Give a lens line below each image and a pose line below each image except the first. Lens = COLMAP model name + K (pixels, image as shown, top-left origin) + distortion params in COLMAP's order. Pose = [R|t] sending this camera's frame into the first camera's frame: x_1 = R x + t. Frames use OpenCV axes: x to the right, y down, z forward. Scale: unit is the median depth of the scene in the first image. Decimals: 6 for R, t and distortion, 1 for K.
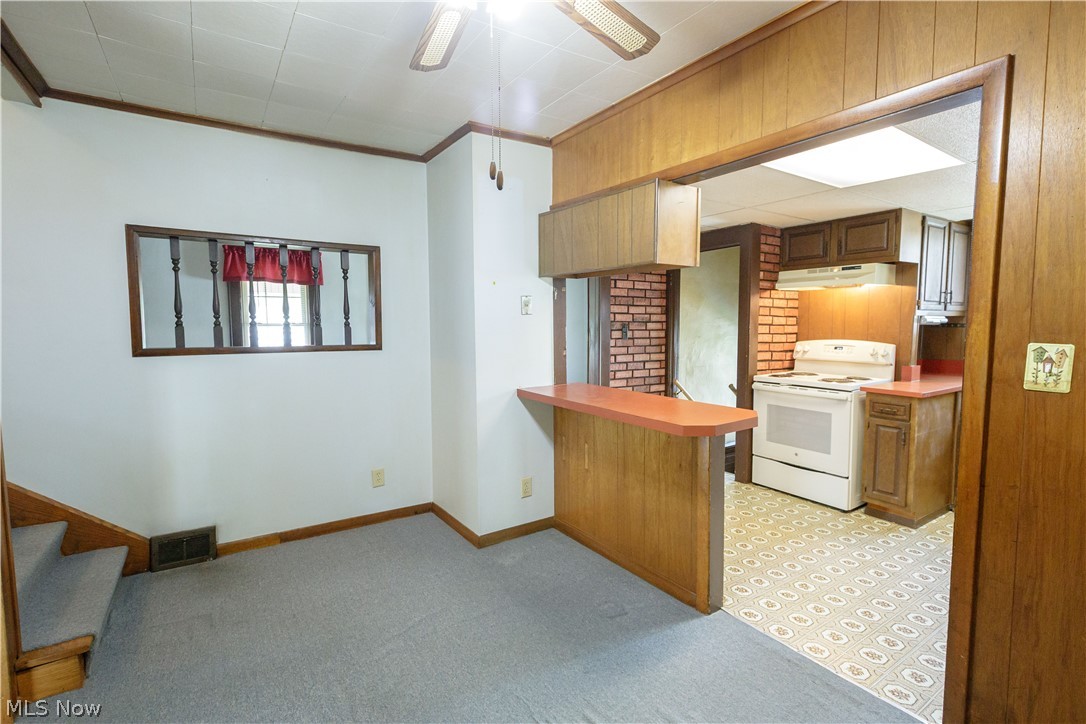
lens RADIAL K [[503.2, 0, 543.0], [0, 503.2, 362.0], [0, 0, 1]] dist [0.001037, 0.000062]
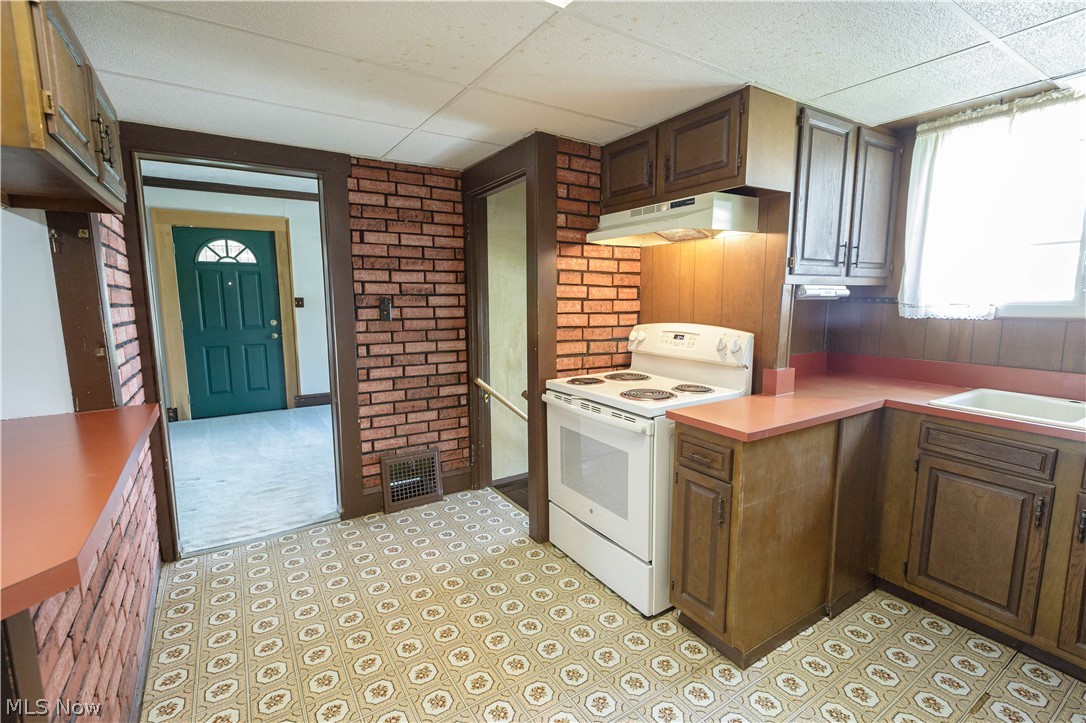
lens RADIAL K [[494.4, 0, 539.4], [0, 494.4, 361.3], [0, 0, 1]] dist [-0.000445, 0.000044]
pose [[0.999911, 0.001230, -0.013289, 0.407234], [-0.000488, 0.998448, 0.055683, -0.030420], [0.013337, -0.055672, 0.998360, 0.367439]]
